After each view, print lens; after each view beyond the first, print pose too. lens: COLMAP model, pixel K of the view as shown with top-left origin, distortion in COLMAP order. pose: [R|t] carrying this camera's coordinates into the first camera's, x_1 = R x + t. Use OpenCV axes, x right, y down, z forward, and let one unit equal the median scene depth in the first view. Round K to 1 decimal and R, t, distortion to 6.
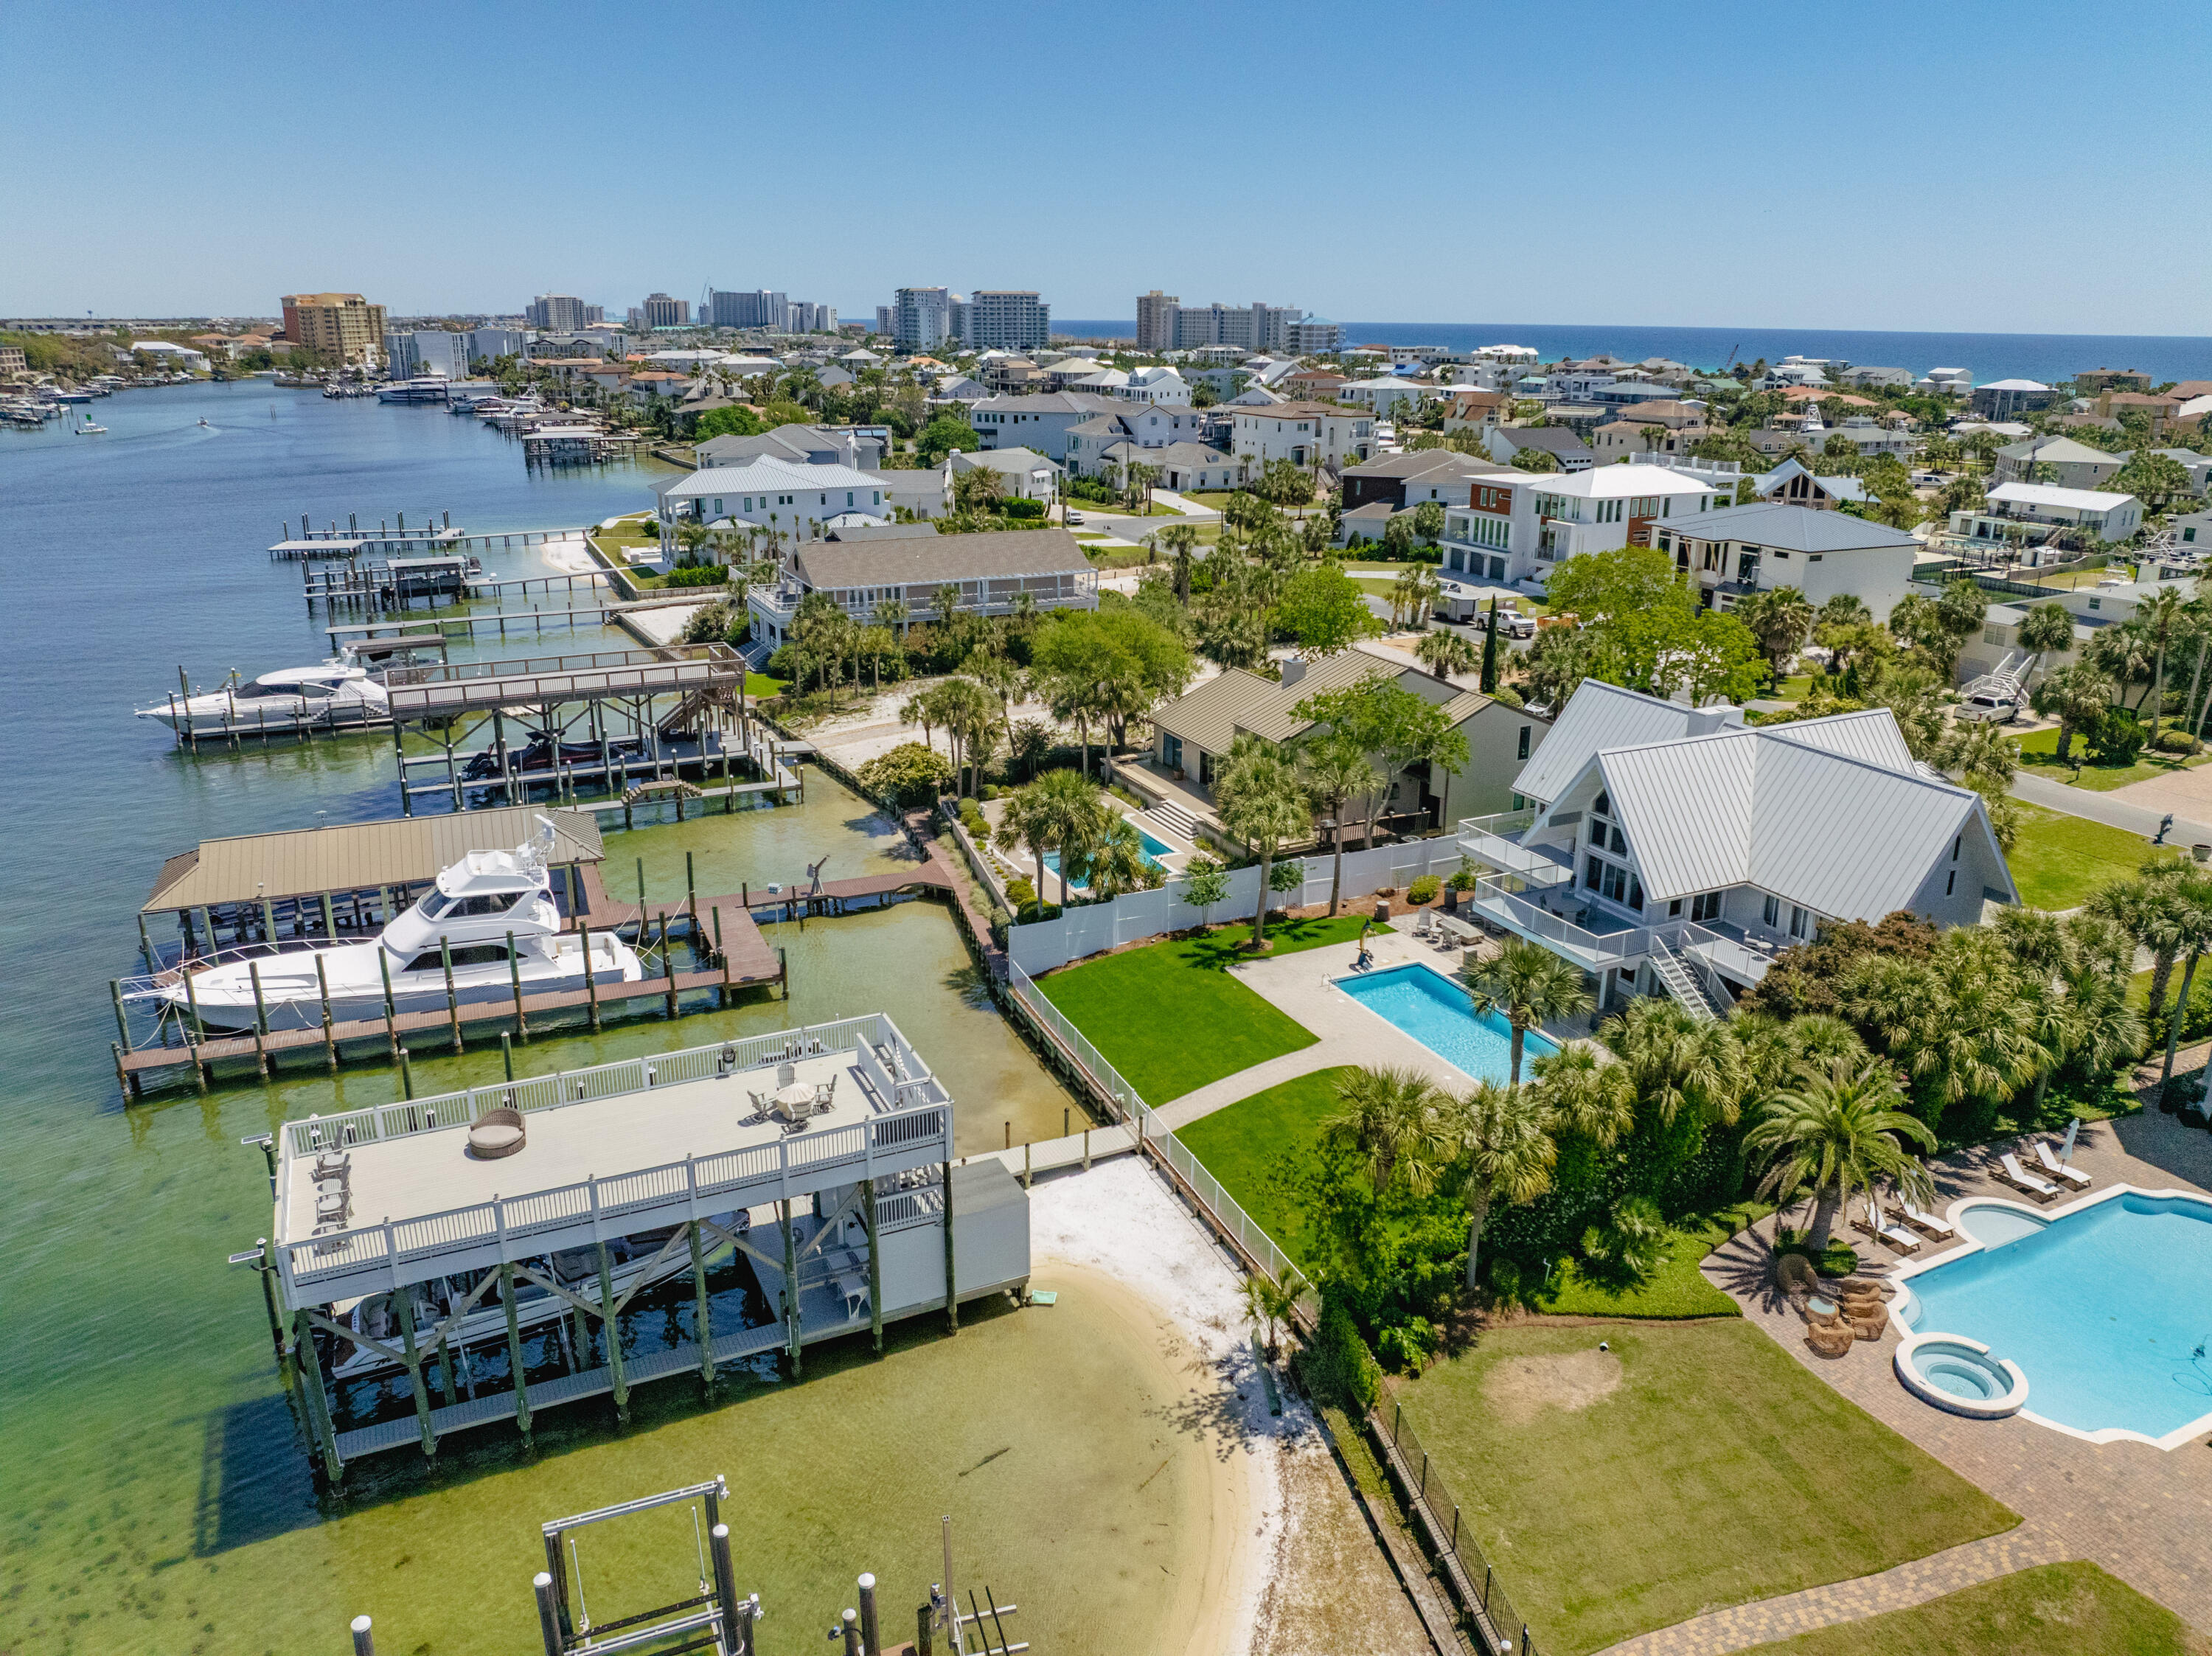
lens RADIAL K [[1551.2, 0, 1117.7], [0, 1551.2, 827.3], [0, 0, 1]] dist [-0.040259, 0.004773]
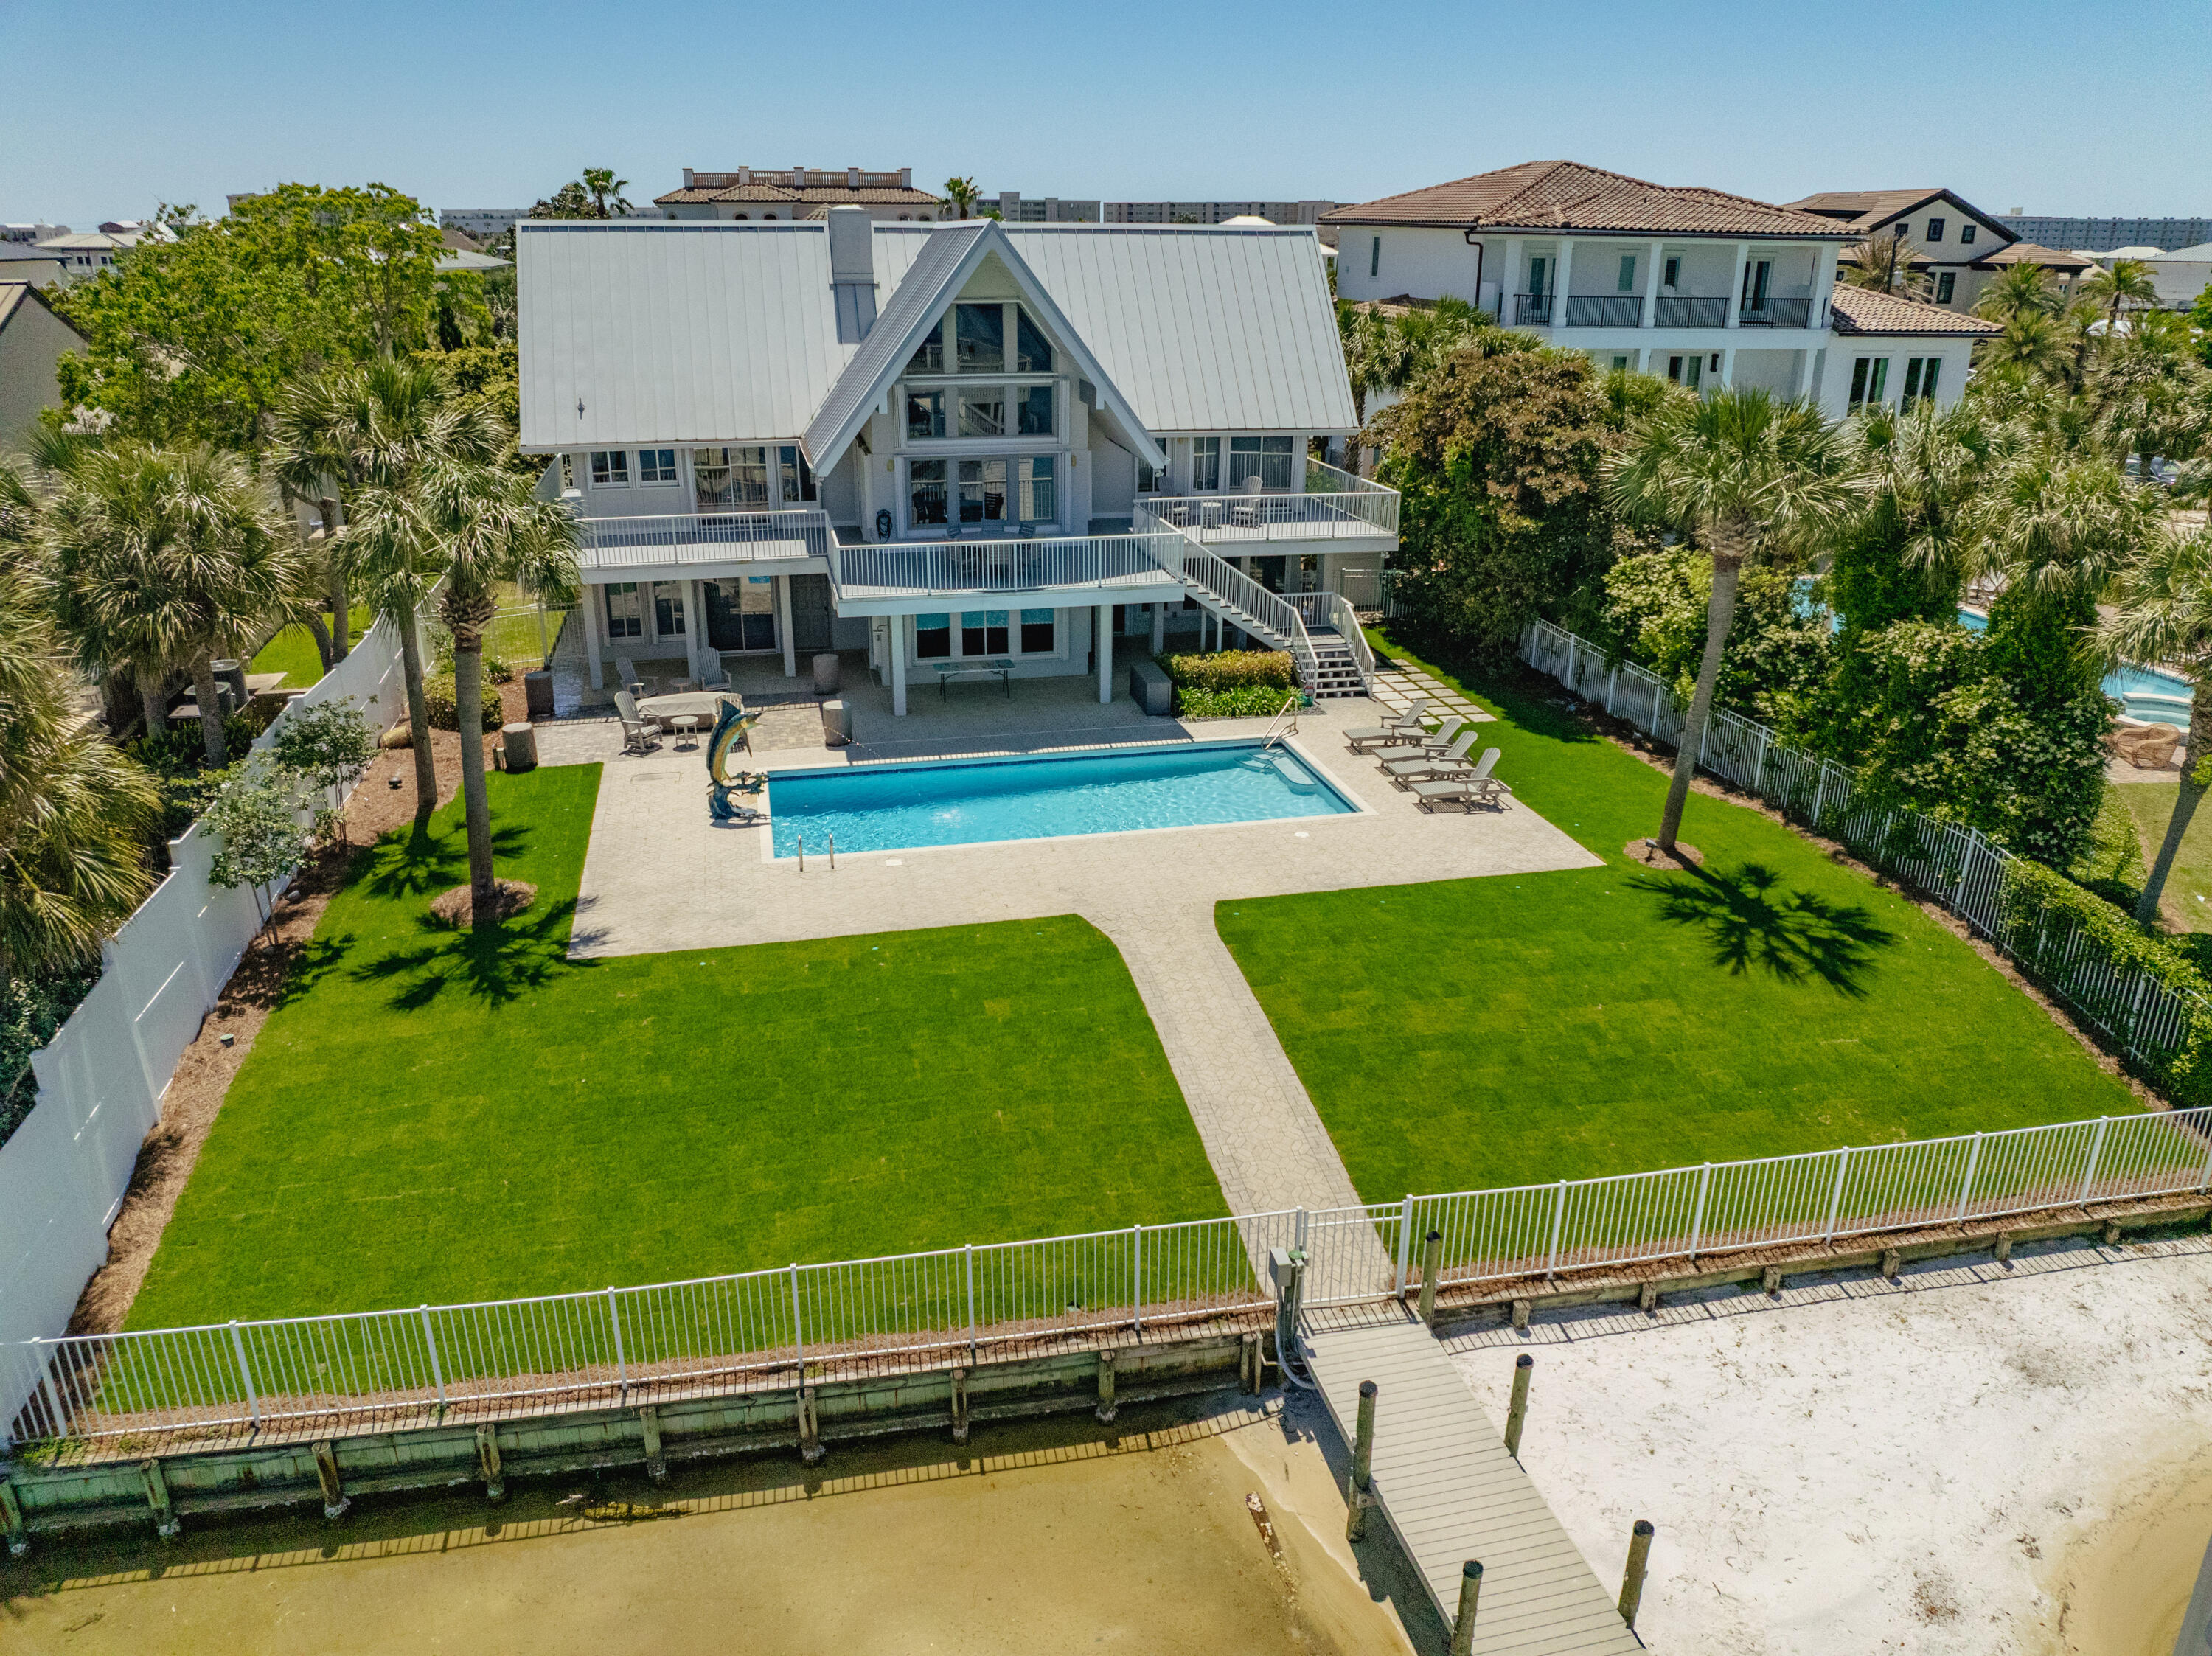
lens RADIAL K [[1551.2, 0, 1117.7], [0, 1551.2, 827.3], [0, 0, 1]] dist [-0.040259, 0.004773]
pose [[0.214729, -0.354884, 0.909917, -0.197667], [0.298220, 0.910980, 0.284922, 0.001888], [-0.930030, 0.210174, 0.301447, 0.731665]]
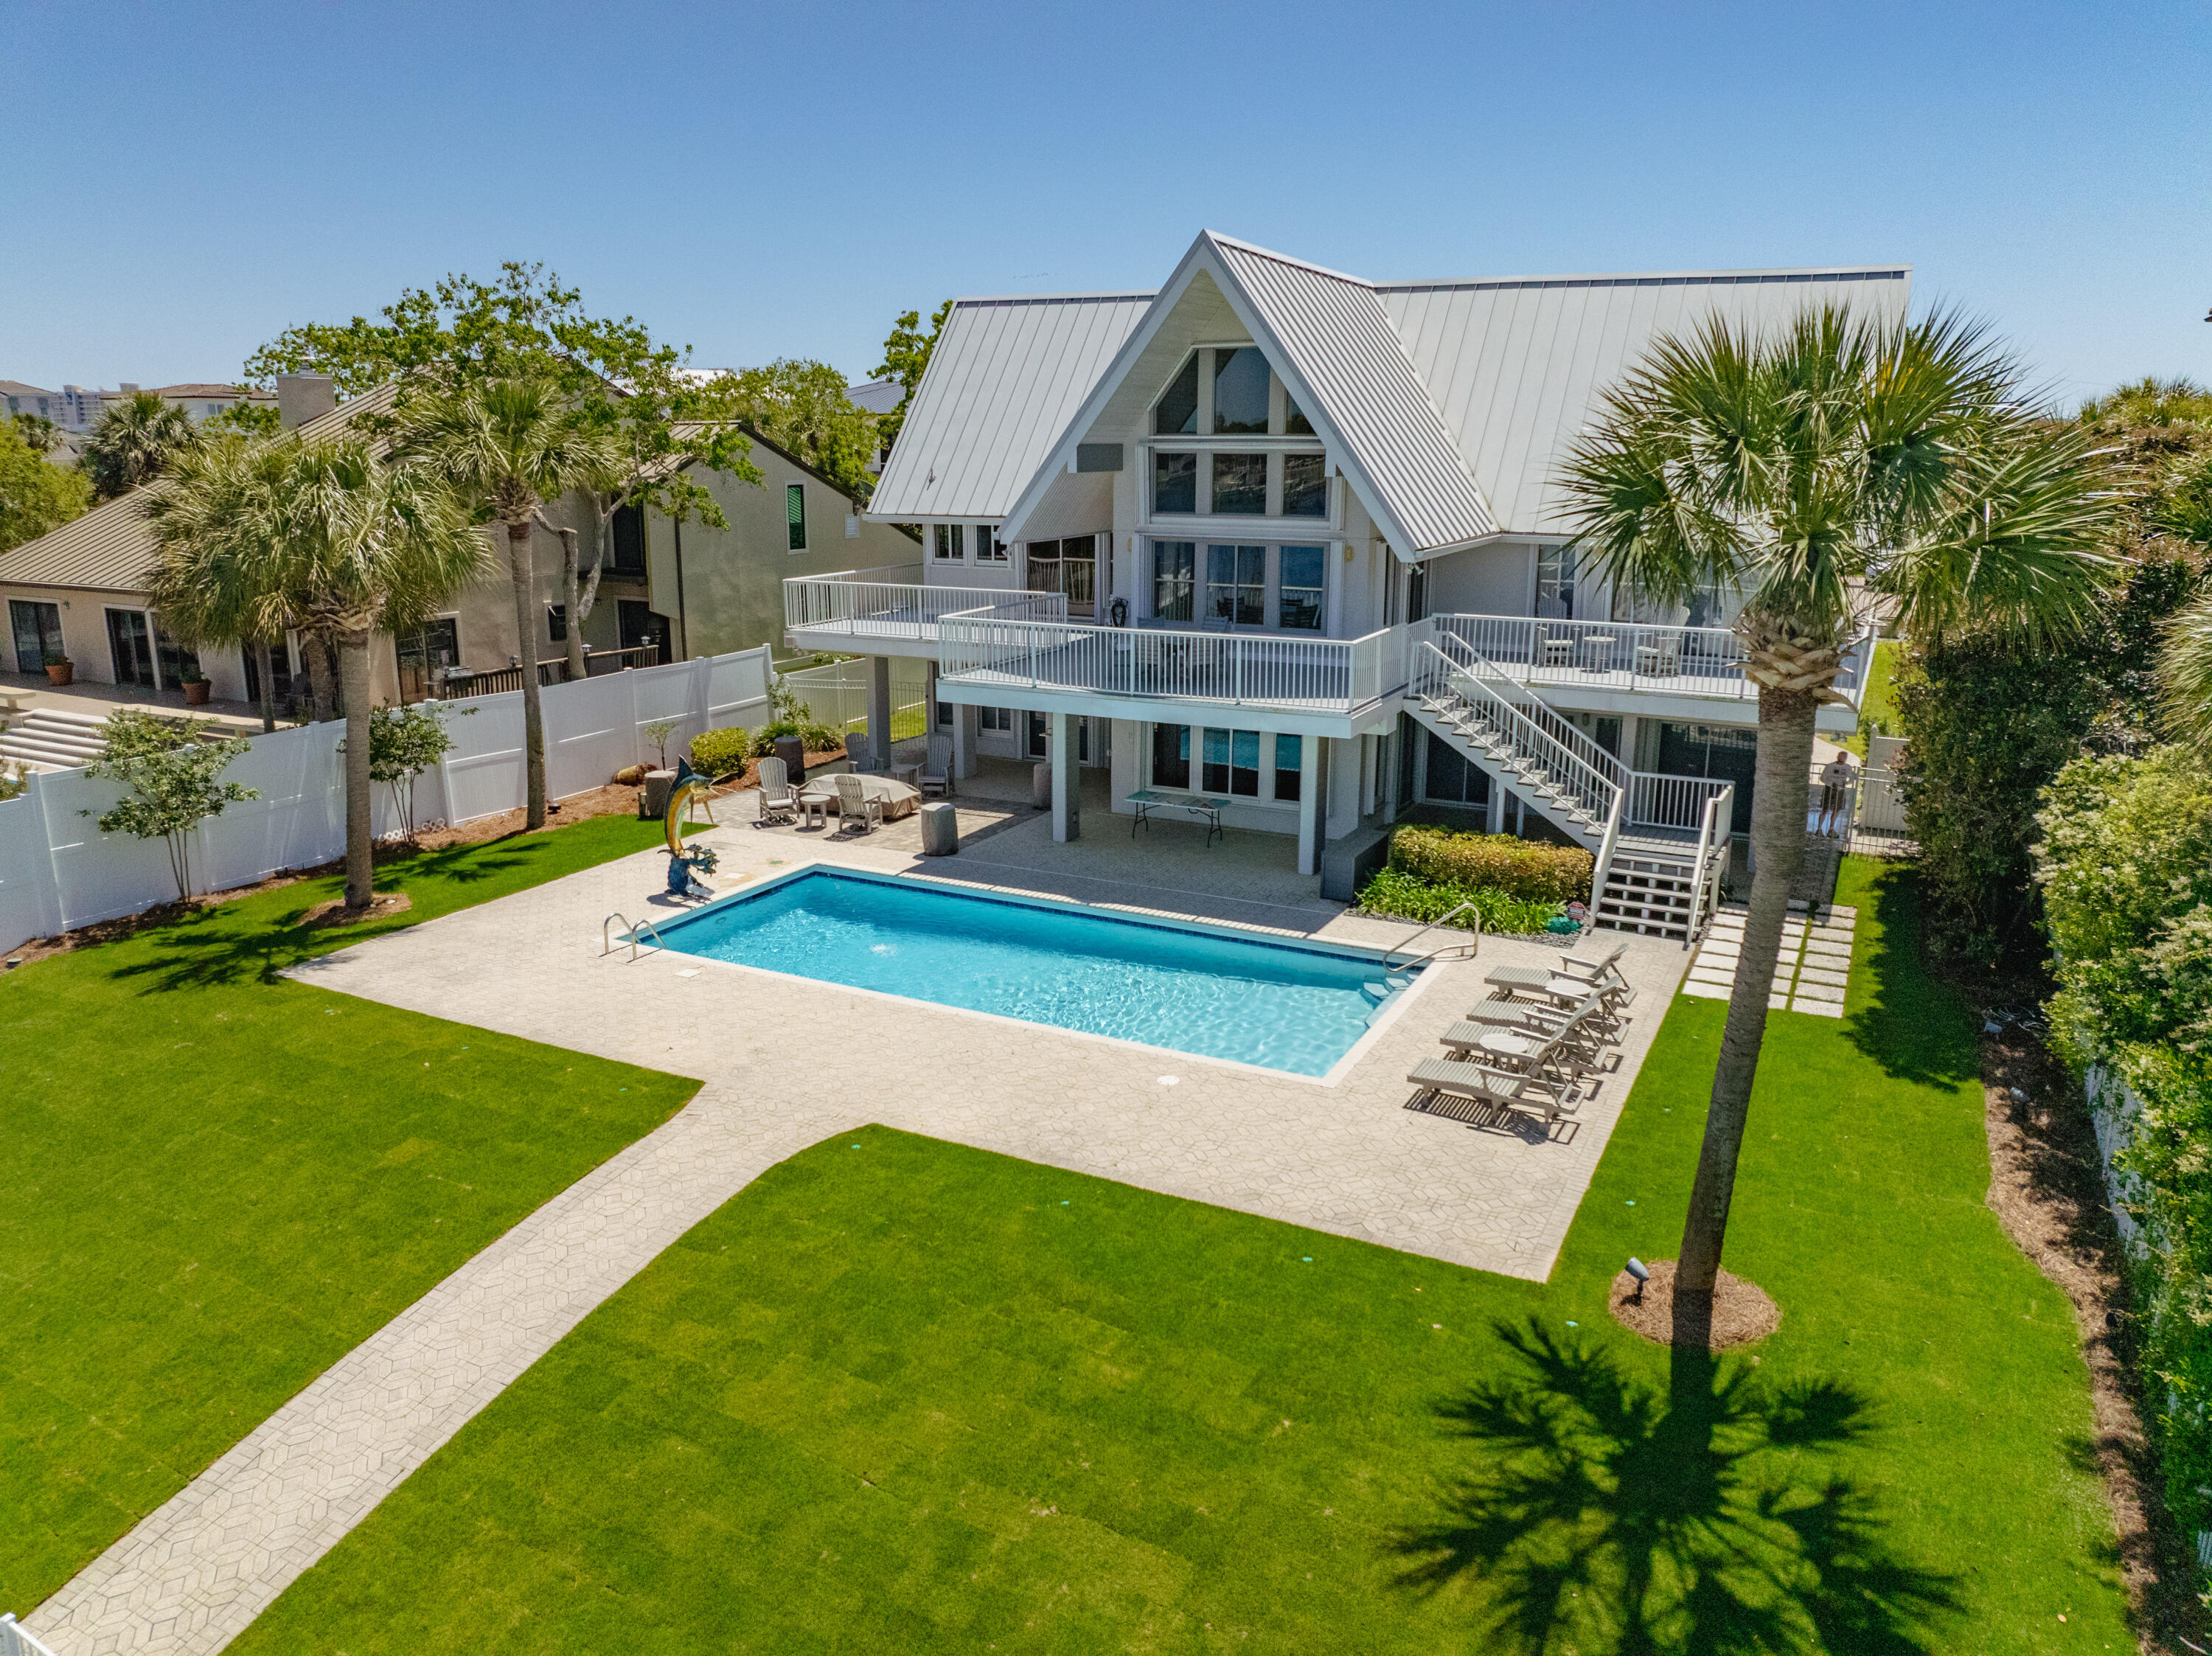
lens RADIAL K [[1551.2, 0, 1117.7], [0, 1551.2, 827.3], [0, 0, 1]] dist [-0.040259, 0.004773]
pose [[0.798323, -0.147784, 0.583815, 0.025783], [0.187478, 0.982238, -0.007724, 0.090886], [-0.572304, 0.115619, 0.811850, 0.604301]]
